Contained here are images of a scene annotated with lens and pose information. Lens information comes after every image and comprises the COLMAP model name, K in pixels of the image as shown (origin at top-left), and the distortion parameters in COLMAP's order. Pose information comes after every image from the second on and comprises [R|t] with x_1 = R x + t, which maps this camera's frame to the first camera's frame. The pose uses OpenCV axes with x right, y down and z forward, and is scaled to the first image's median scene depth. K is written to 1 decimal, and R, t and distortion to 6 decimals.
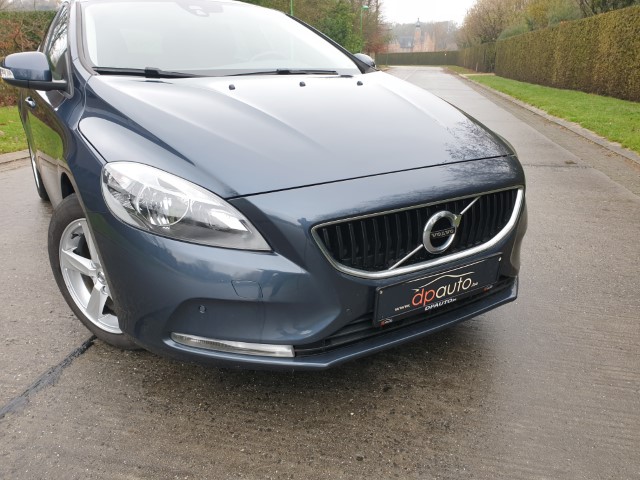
lens RADIAL K [[510.7, 0, 314.9], [0, 510.7, 242.7], [0, 0, 1]] dist [0.016382, -0.000345]
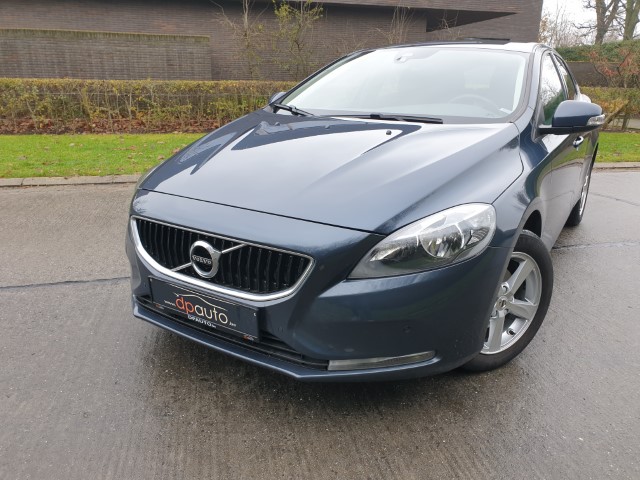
lens RADIAL K [[511.6, 0, 320.0], [0, 511.6, 240.0], [0, 0, 1]] dist [0.027696, -0.010528]
pose [[0.418024, 0.277712, -0.864946, 1.184017], [-0.314782, 0.937420, 0.148849, -0.278891], [0.852155, 0.210047, 0.479283, 0.579532]]
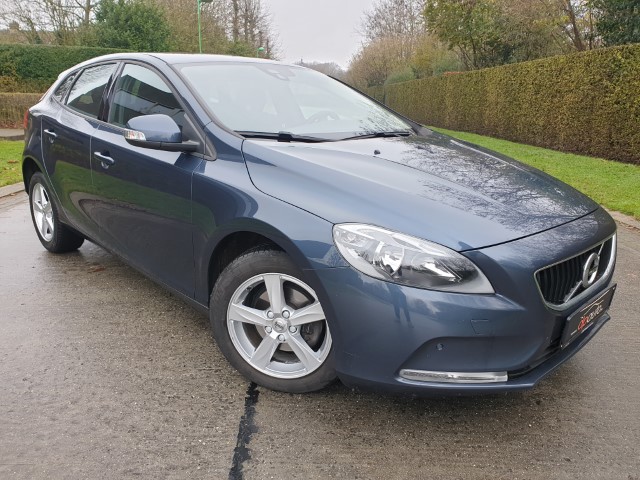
lens RADIAL K [[510.7, 0, 314.9], [0, 510.7, 242.7], [0, 0, 1]] dist [0.016382, -0.000345]
pose [[0.974386, -0.039861, 0.221319, -0.610966], [0.054065, 0.996823, -0.058493, -0.044177], [-0.218285, 0.068960, 0.973446, -0.077801]]
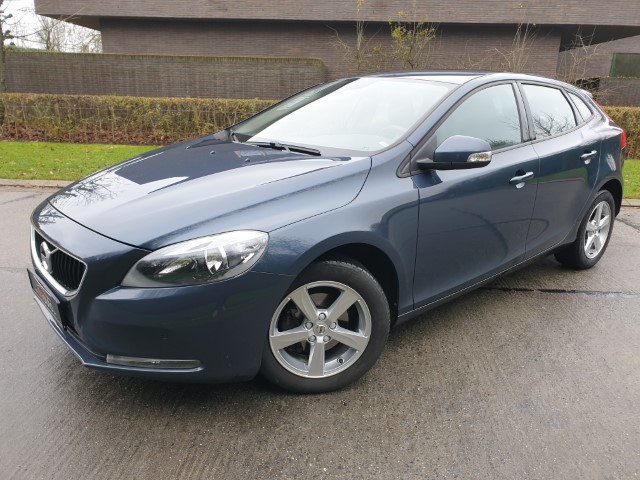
lens RADIAL K [[510.7, 0, 314.9], [0, 510.7, 242.7], [0, 0, 1]] dist [0.016382, -0.000345]
pose [[0.127494, 0.281652, -0.951009, 1.518895], [-0.349606, 0.910055, 0.222655, -0.599283], [0.928182, 0.304091, 0.214494, 1.304863]]
